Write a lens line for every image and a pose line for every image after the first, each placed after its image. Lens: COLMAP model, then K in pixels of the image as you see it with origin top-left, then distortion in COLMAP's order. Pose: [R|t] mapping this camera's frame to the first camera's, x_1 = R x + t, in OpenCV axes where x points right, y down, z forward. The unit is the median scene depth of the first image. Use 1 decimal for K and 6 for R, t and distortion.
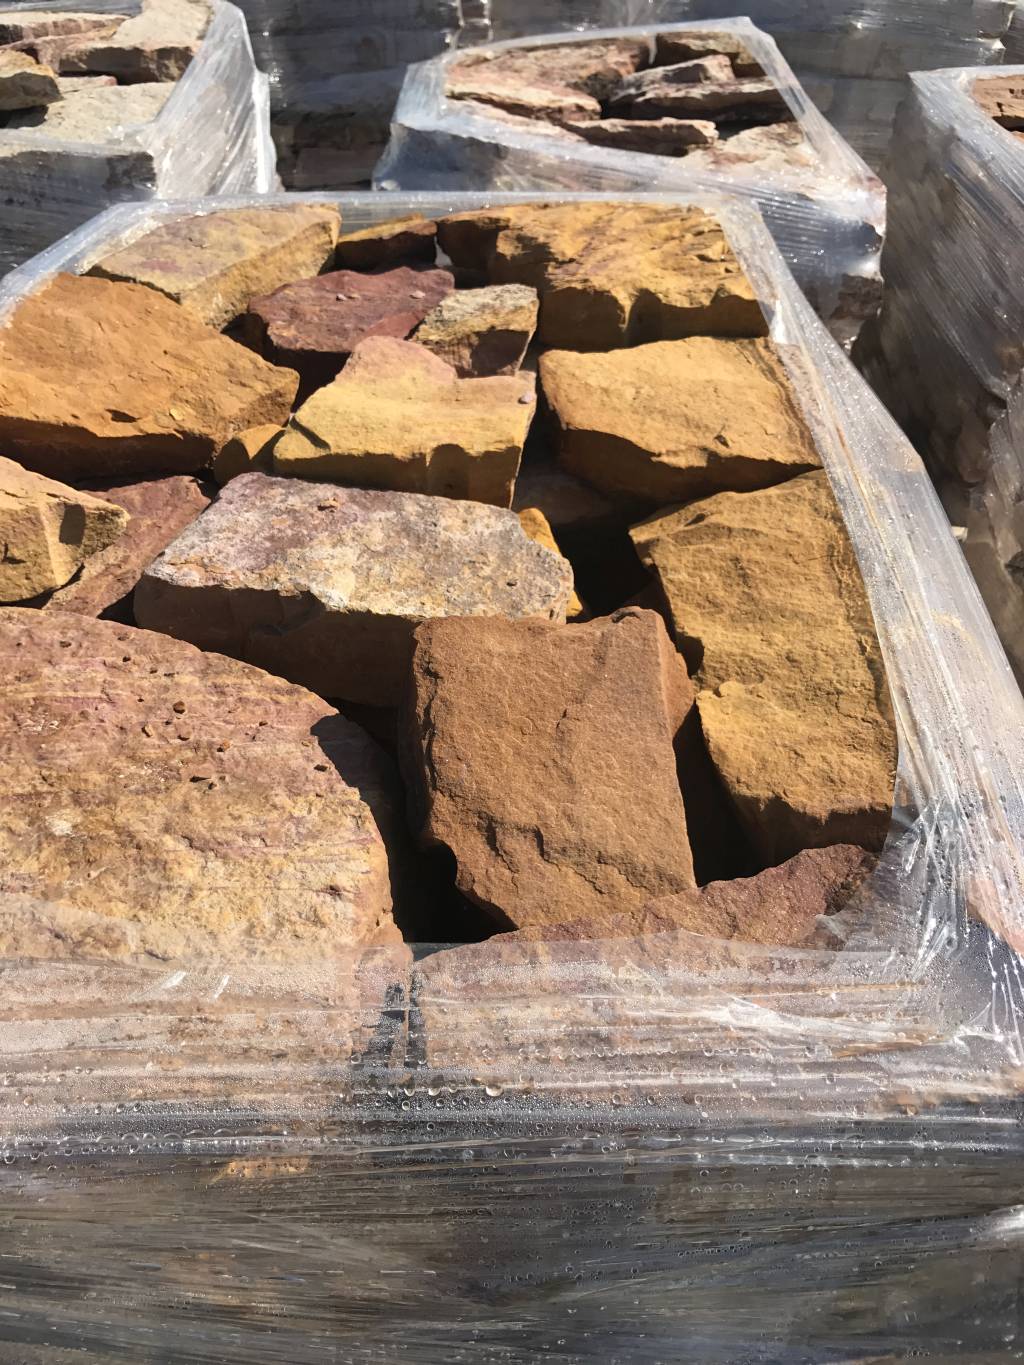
lens RADIAL K [[1073.9, 0, 510.2], [0, 1073.9, 699.5], [0, 0, 1]] dist [0.007963, -0.037003]
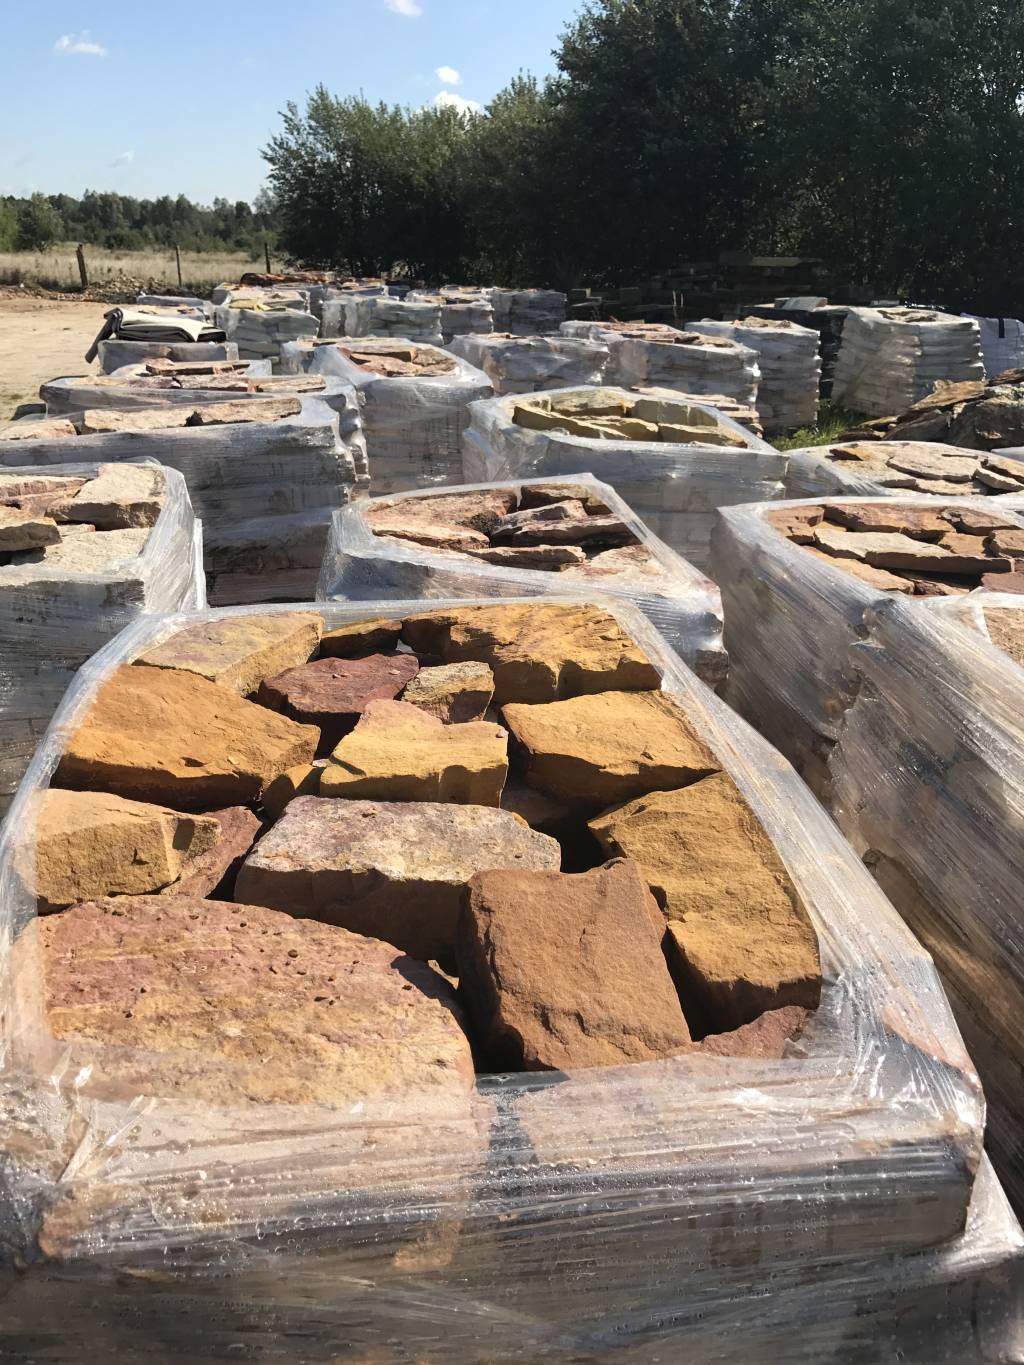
lens RADIAL K [[1073.9, 0, 510.2], [0, 1073.9, 699.5], [0, 0, 1]] dist [0.007963, -0.037003]
pose [[0.990230, -0.043212, 0.132578, -0.156888], [0.086388, 0.936445, -0.340011, 0.143893], [-0.109460, 0.348143, 0.931029, -0.284845]]
